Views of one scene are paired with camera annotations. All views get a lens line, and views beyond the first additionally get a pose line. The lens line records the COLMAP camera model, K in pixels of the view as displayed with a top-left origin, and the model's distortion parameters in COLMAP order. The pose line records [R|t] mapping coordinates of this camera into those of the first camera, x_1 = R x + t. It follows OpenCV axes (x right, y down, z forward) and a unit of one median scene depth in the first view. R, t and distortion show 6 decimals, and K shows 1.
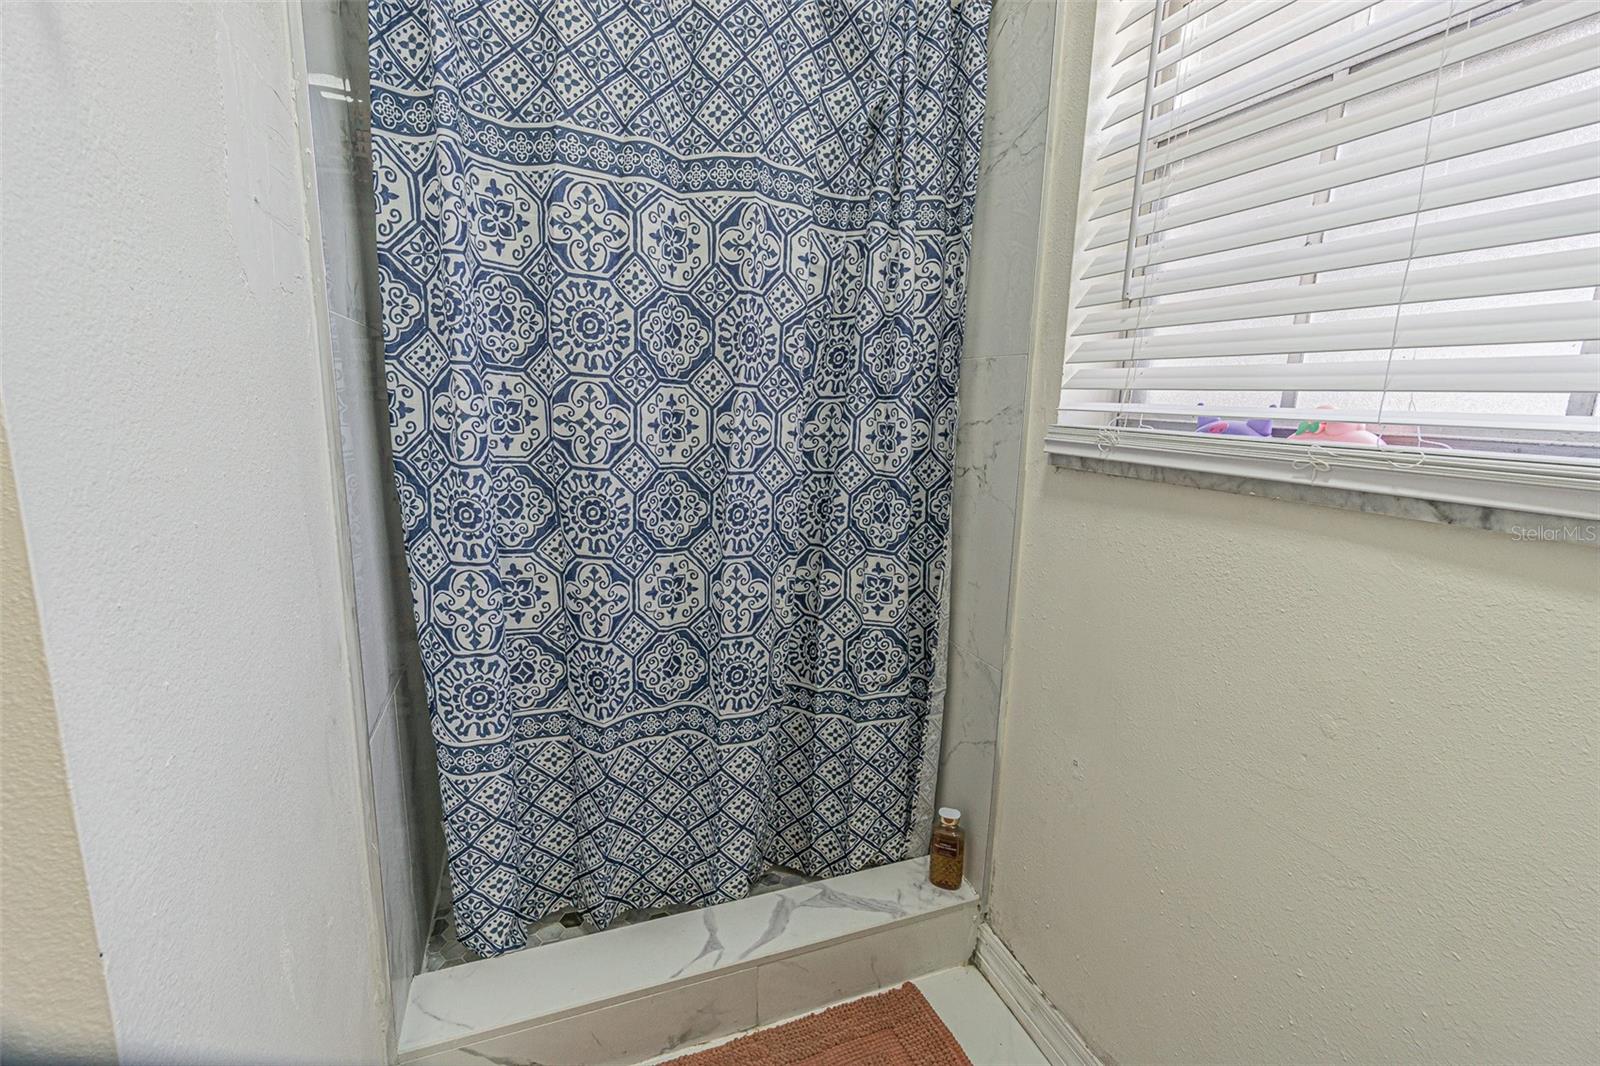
lens RADIAL K [[693.4, 0, 796.3], [0, 693.4, 528.2], [0, 0, 1]] dist [-0.004399, -0.000334]
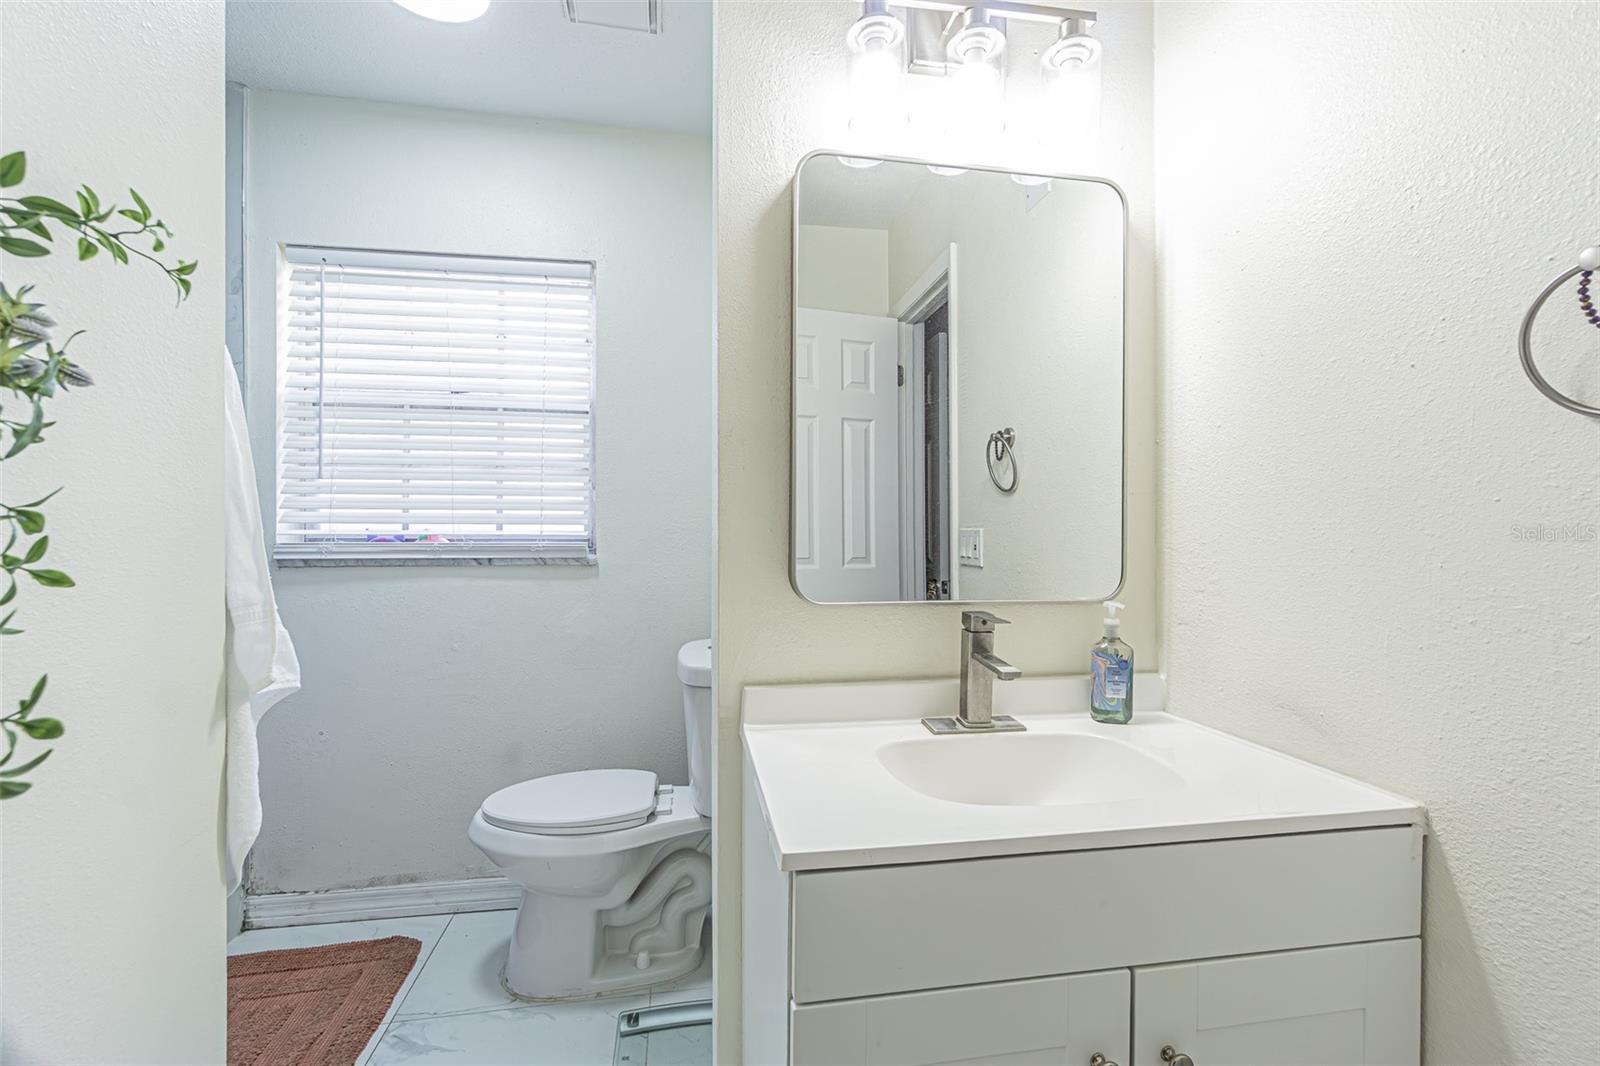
lens RADIAL K [[693.4, 0, 798.8], [0, 693.4, 530.0], [0, 0, 1]] dist [-0.004399, -0.000334]
pose [[0.177784, -0.017265, 0.983918, -1.294560], [0.189694, 0.981695, -0.017050, 0.113083], [-0.965613, 0.189674, 0.177805, -0.675518]]
